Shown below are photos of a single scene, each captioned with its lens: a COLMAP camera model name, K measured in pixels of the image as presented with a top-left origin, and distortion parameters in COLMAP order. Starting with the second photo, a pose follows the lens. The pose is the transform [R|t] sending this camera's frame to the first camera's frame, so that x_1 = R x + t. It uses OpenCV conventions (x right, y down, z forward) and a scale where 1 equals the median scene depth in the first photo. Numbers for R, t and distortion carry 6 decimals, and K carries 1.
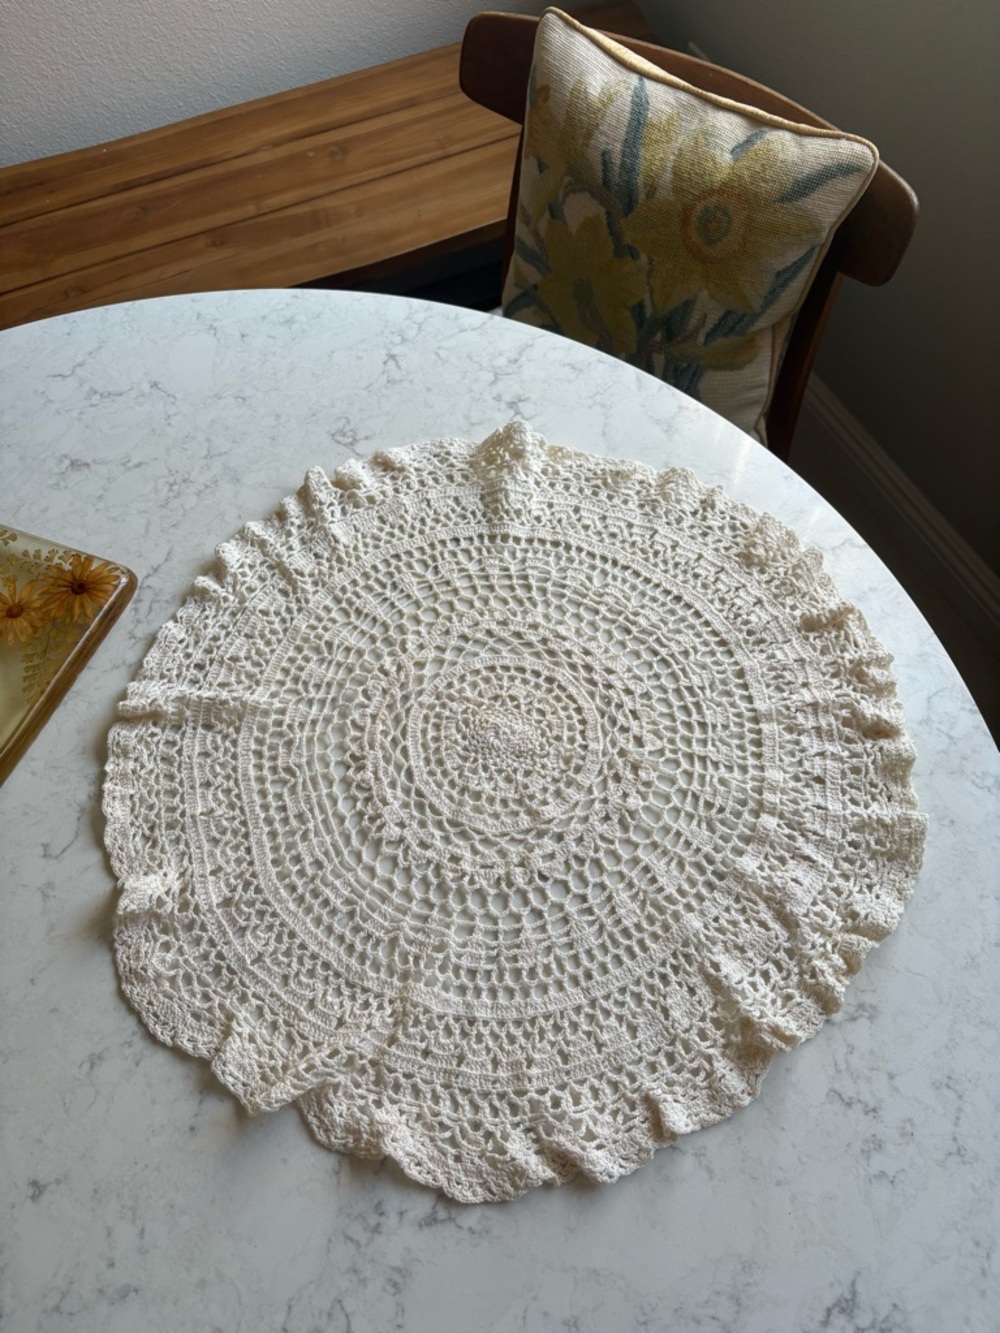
lens RADIAL K [[956.2, 0, 502.0], [0, 956.2, 693.1], [0, 0, 1]] dist [0.006343, -0.030255]
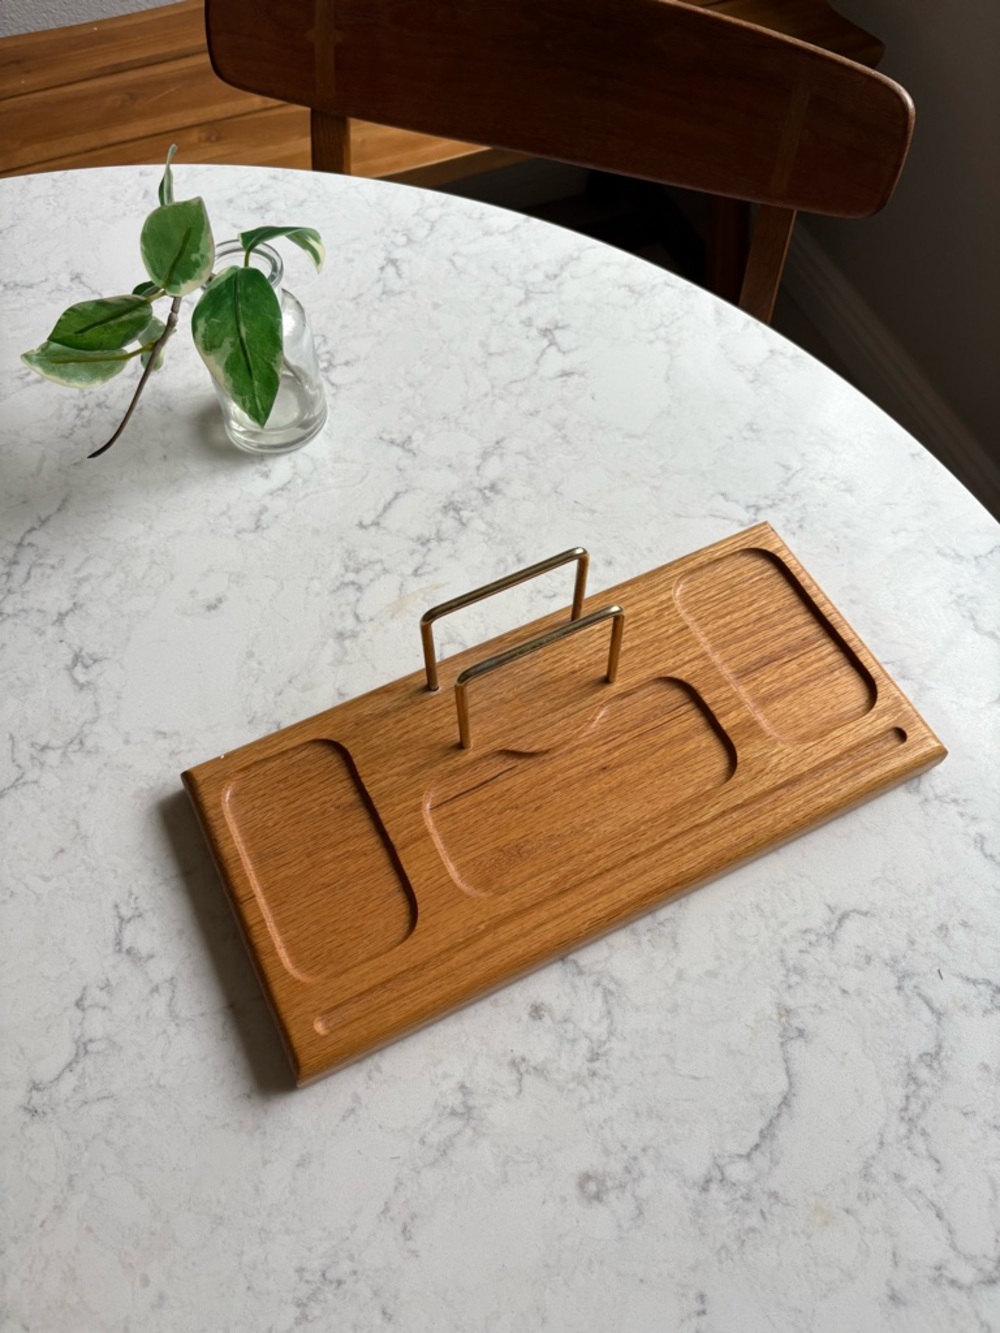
lens RADIAL K [[974.1, 0, 502.8], [0, 974.1, 696.9], [0, 0, 1]] dist [-0.000115, -0.010115]
pose [[0.997239, 0.072486, -0.016115, 0.009560], [-0.072090, 0.997111, 0.023925, -0.033715], [0.017803, -0.022697, 0.999584, 0.227489]]
